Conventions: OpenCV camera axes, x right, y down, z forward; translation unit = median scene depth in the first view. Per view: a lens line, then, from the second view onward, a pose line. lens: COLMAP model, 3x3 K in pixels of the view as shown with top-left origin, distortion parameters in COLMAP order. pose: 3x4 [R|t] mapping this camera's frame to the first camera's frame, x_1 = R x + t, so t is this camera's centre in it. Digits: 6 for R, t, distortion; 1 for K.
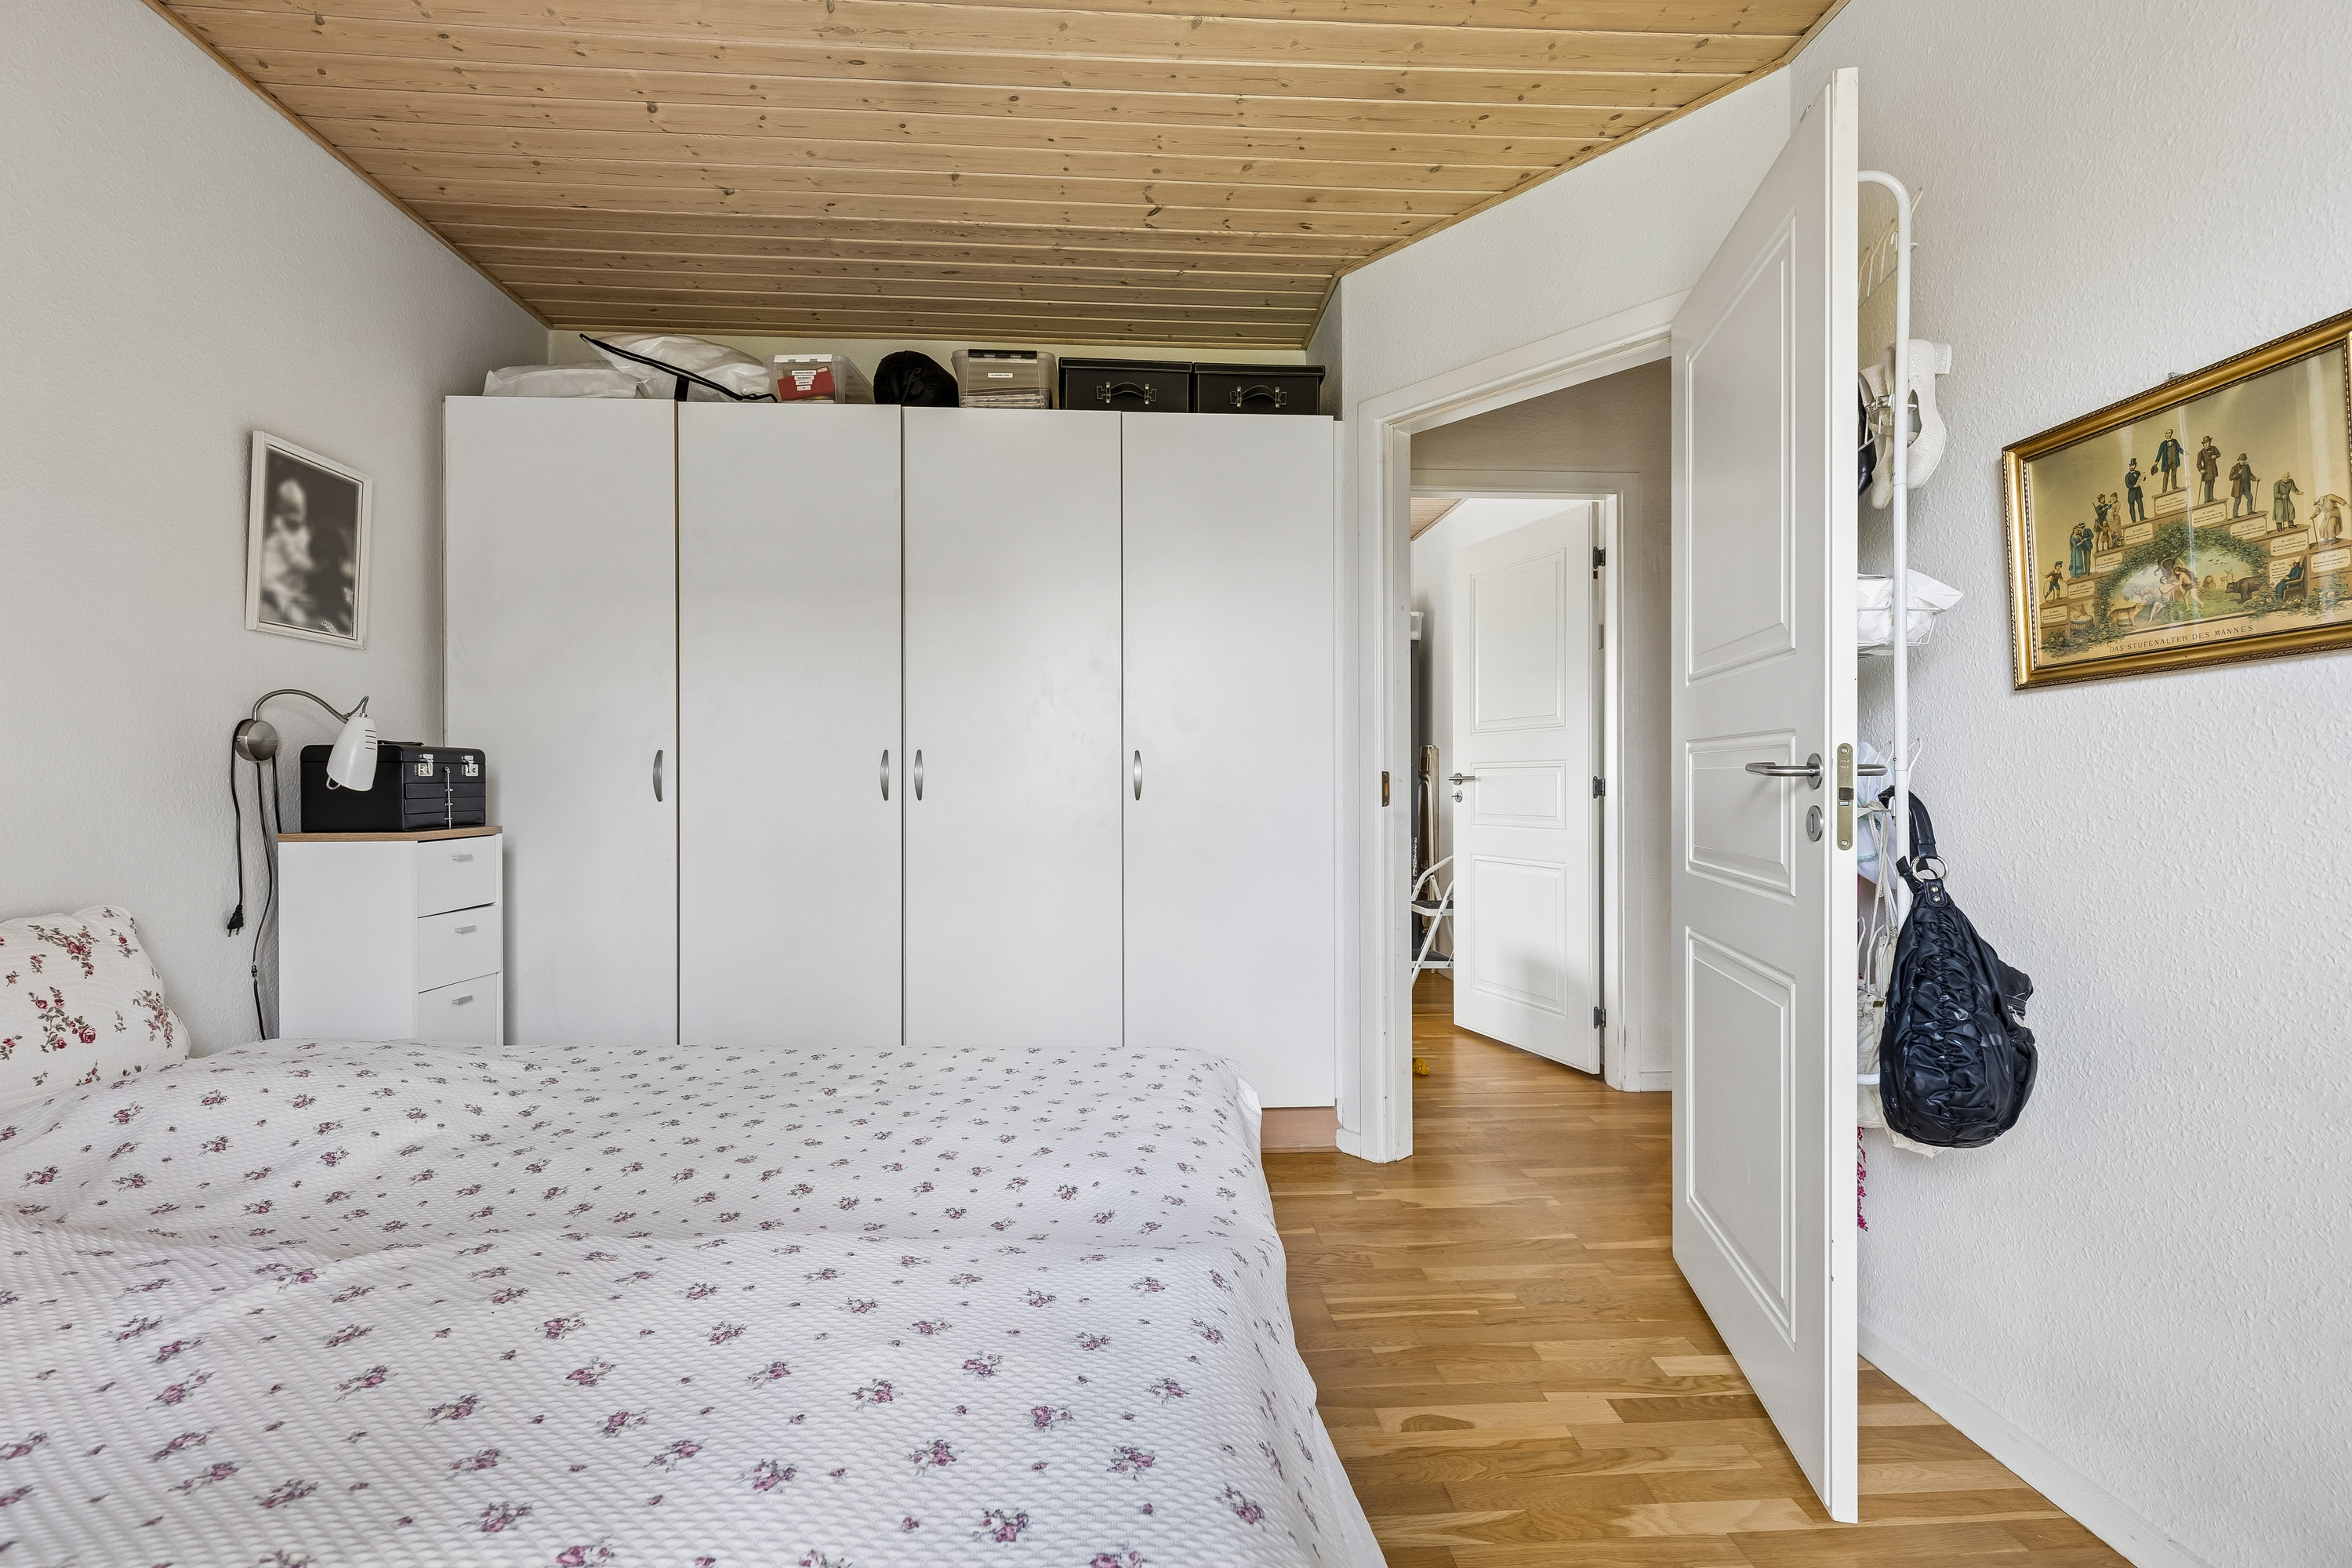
lens RADIAL K [[1057.2, 0, 1176.0], [0, 1057.2, 784.0], [0, 0, 1]] dist [0.003005, 0.000195]
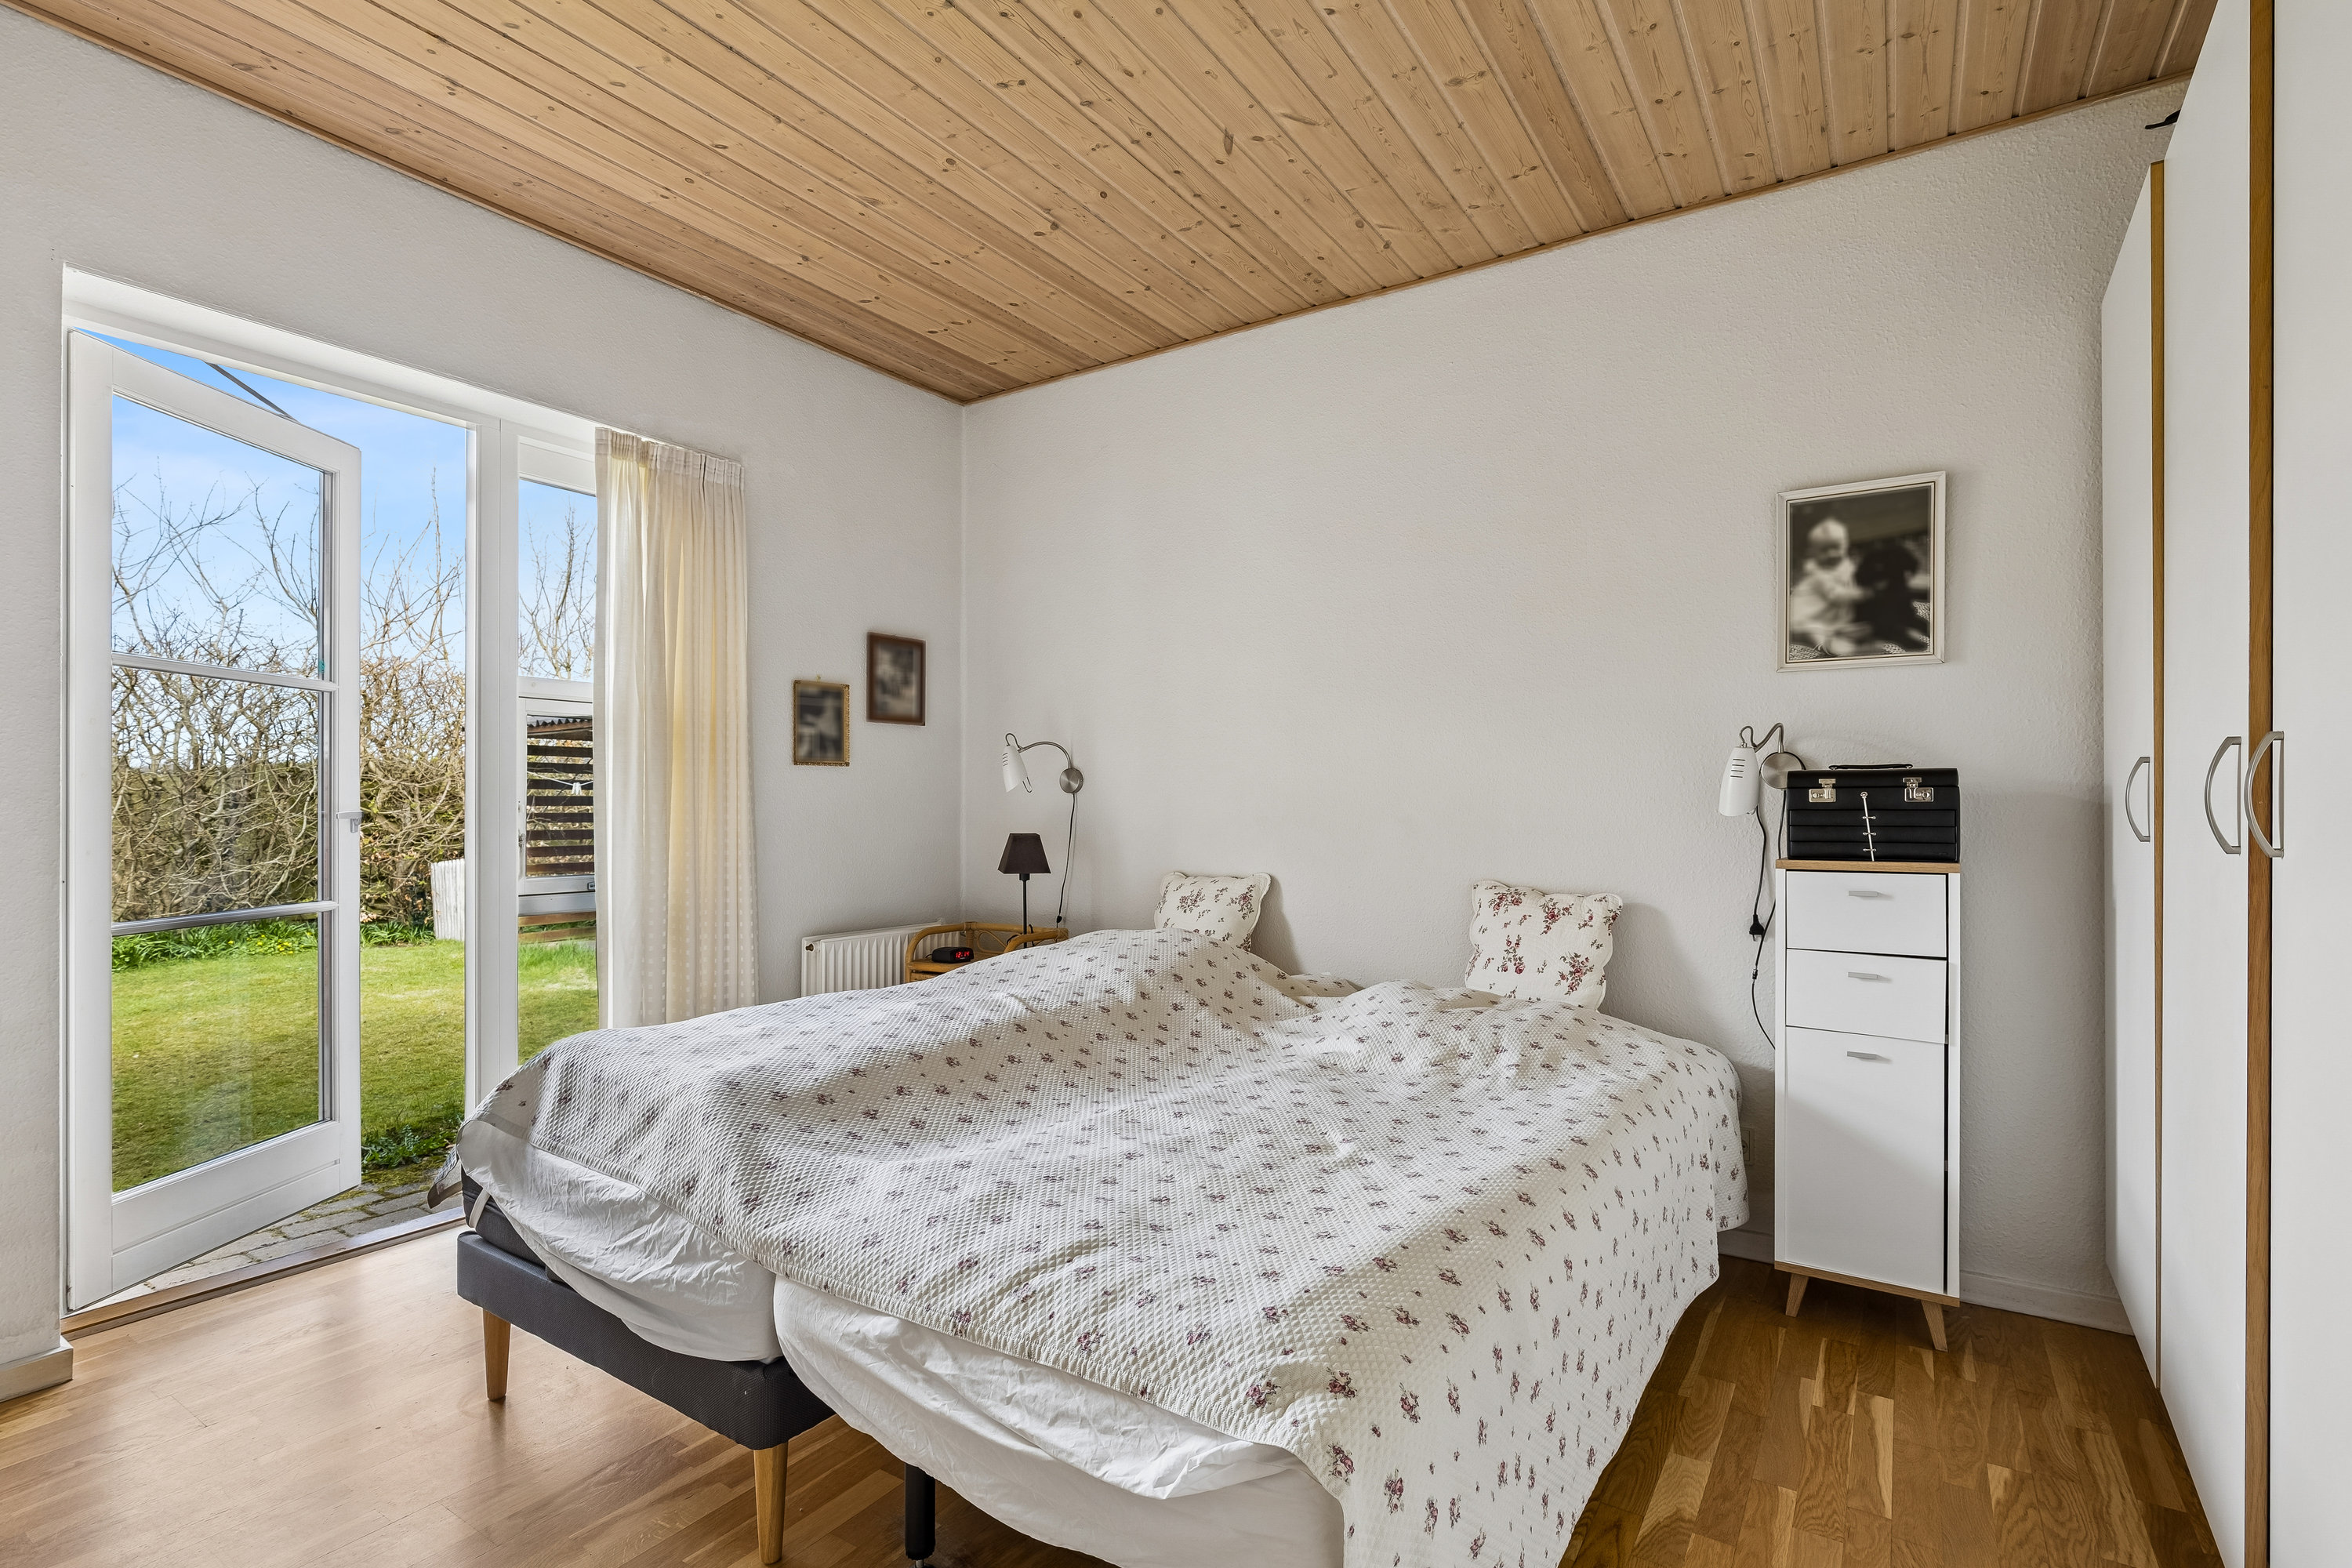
lens RADIAL K [[1110.2, 0, 1187.8], [0, 1110.2, 809.1], [0, 0, 1]] dist [0.000847, 0.000281]
pose [[-0.597659, 0.003708, -0.801742, 0.415738], [-0.001652, 0.999981, 0.005856, -0.006203], [0.801749, 0.004824, -0.597642, 1.125000]]
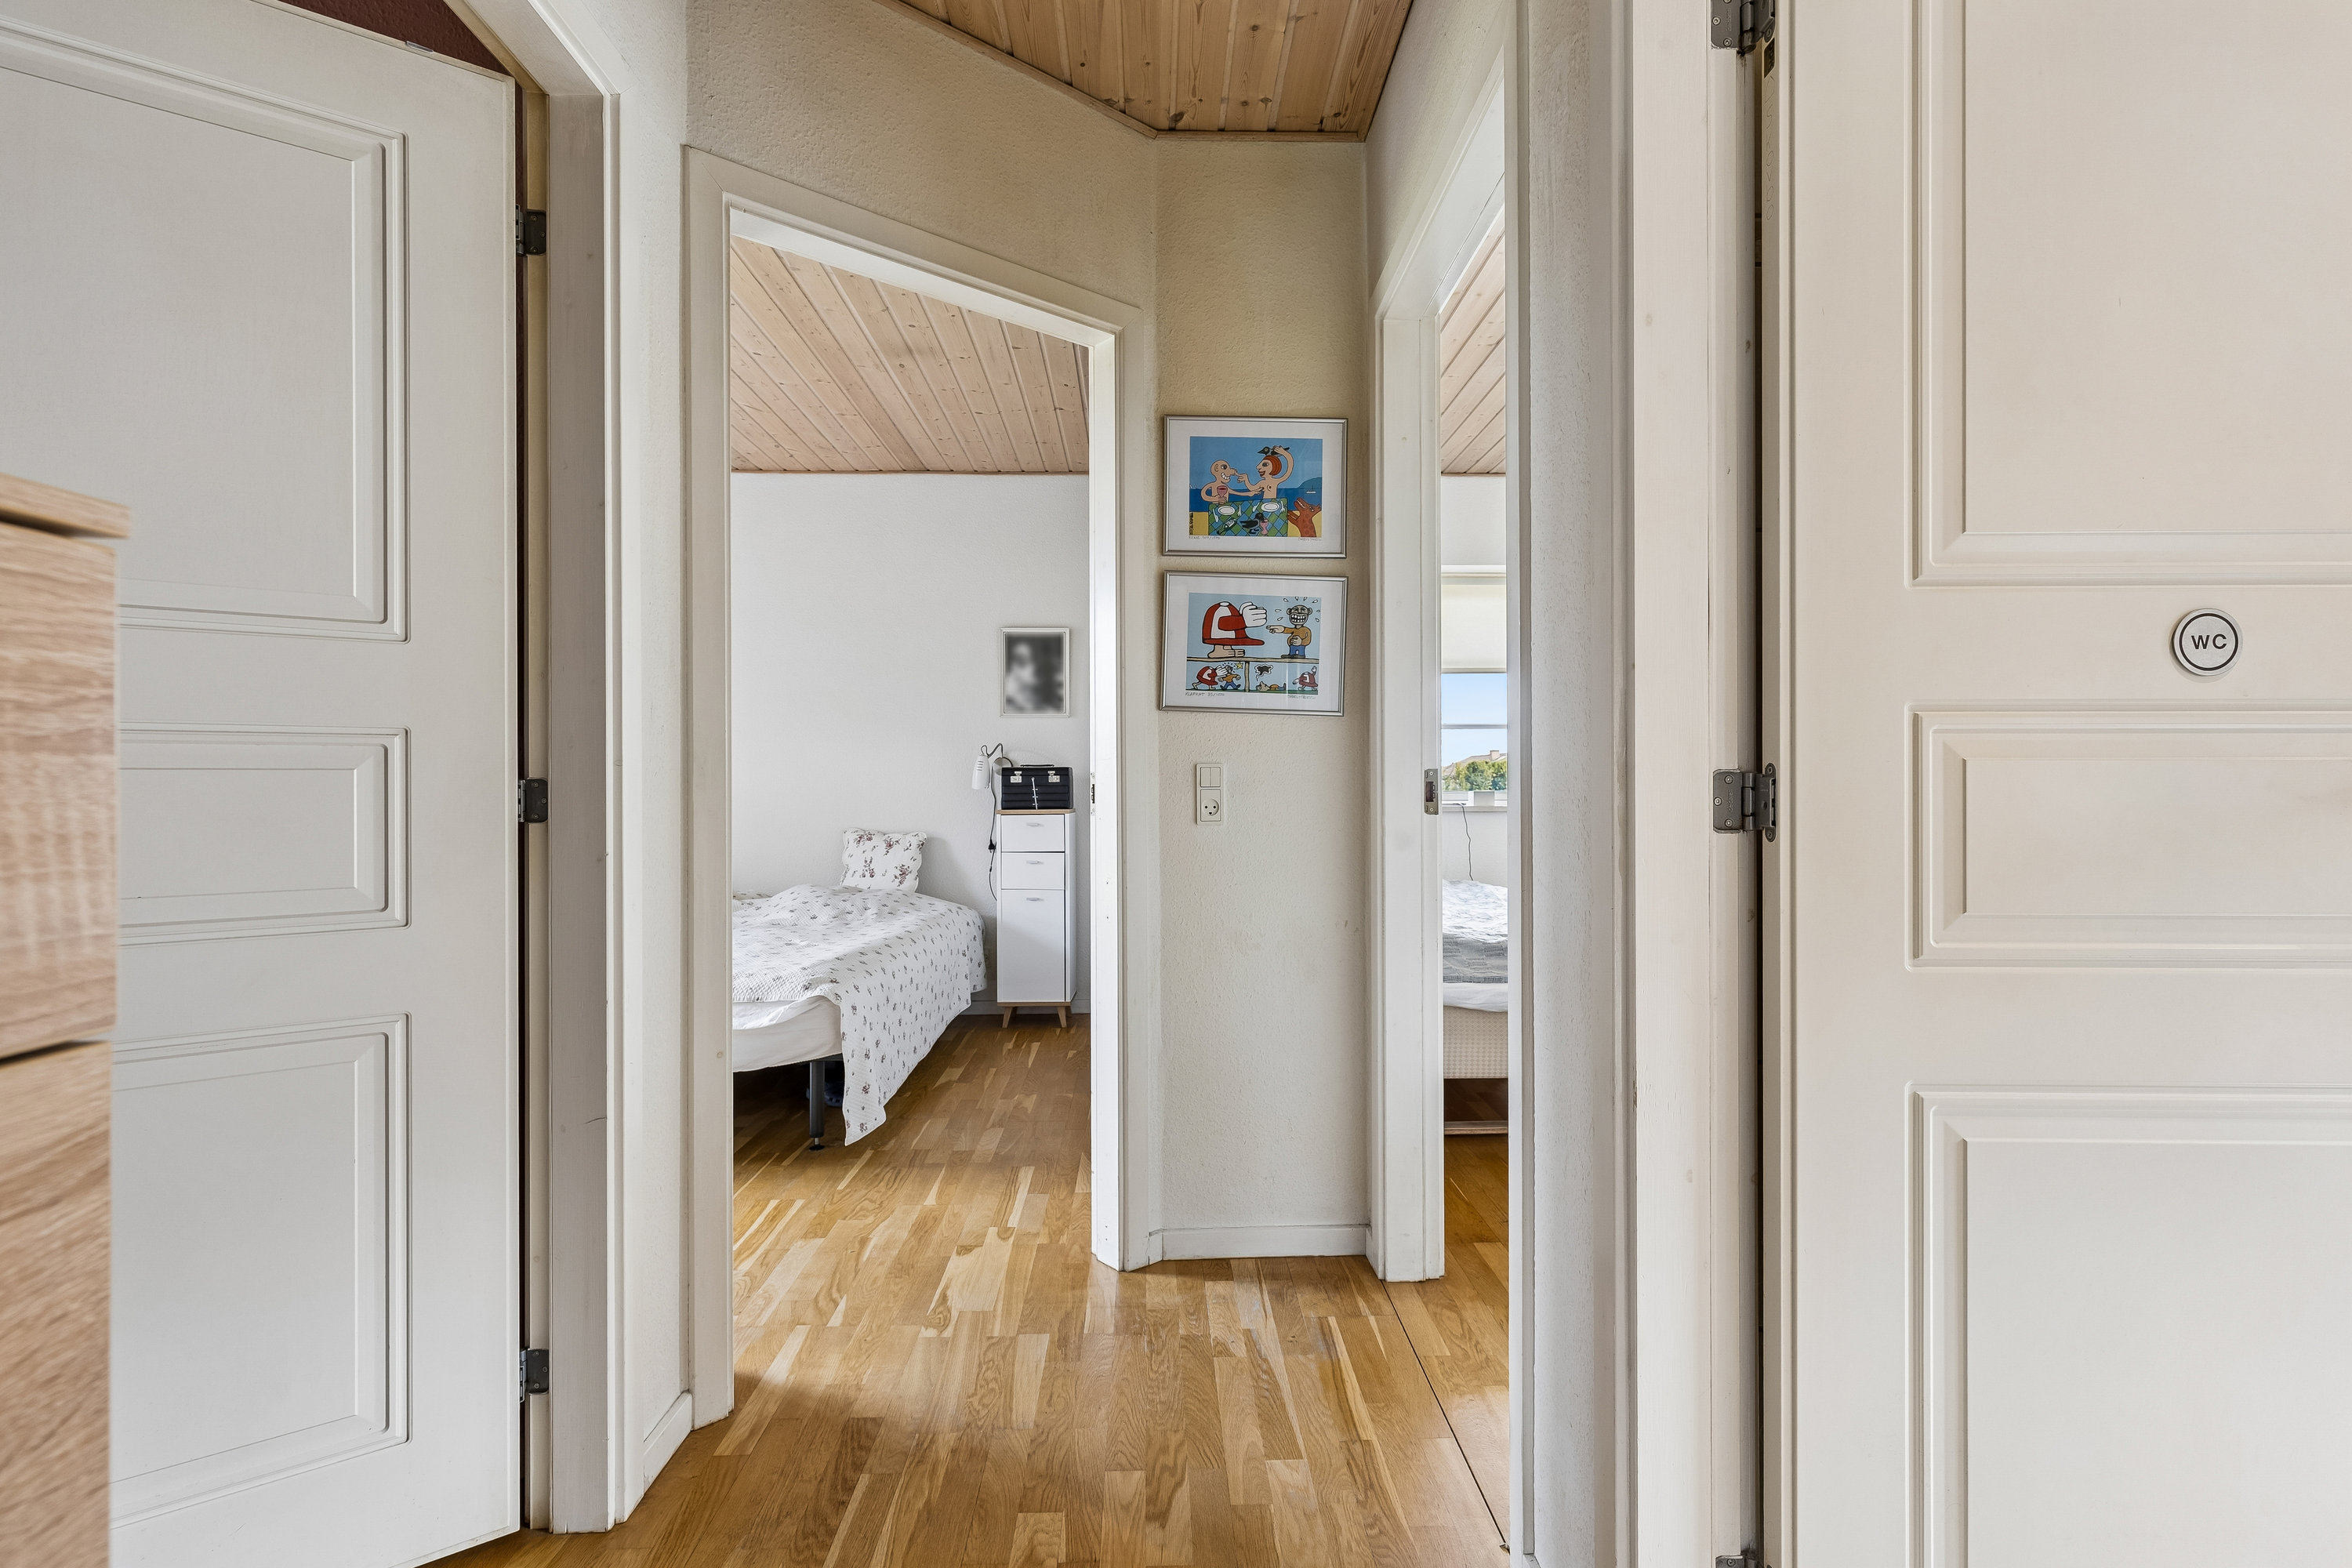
lens RADIAL K [[1057.2, 0, 1176.0], [0, 1057.2, 784.0], [0, 0, 1]] dist [0.003005, 0.000195]
pose [[-0.037936, 0.000458, -0.999280, 1.256964], [0.001864, 0.999998, 0.000387, -0.004748], [0.999278, -0.001848, -0.037937, 1.360896]]
